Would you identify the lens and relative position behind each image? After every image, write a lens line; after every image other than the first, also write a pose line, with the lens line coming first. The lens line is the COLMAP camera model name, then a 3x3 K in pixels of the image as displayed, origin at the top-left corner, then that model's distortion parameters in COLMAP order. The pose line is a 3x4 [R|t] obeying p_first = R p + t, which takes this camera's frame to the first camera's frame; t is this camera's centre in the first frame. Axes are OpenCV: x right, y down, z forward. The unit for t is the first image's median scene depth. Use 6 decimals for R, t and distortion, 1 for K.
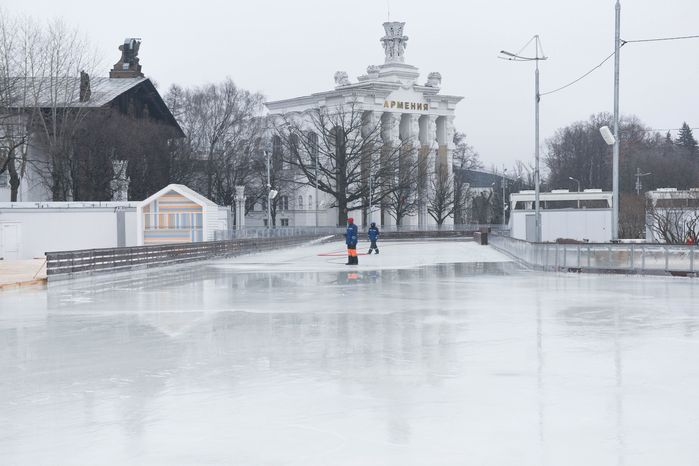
lens RADIAL K [[1172.5, 0, 349.0], [0, 1172.5, 234.9], [0, 0, 1]] dist [0.190890, 0.000000]
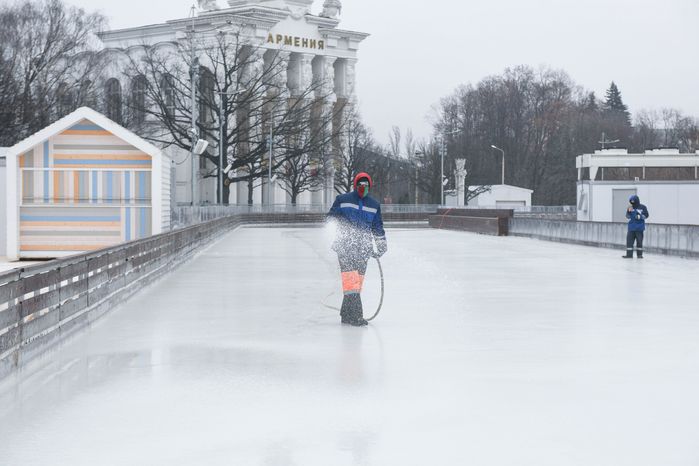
lens RADIAL K [[1360.6, 0, 350.3], [0, 1360.6, 231.5], [0, 0, 1]] dist [0.189735, 0.000000]
pose [[0.989233, 0.011068, 0.145931, -0.042047], [-0.012681, 0.999868, 0.010132, -0.000270], [-0.145800, -0.011873, 0.989243, 0.150260]]
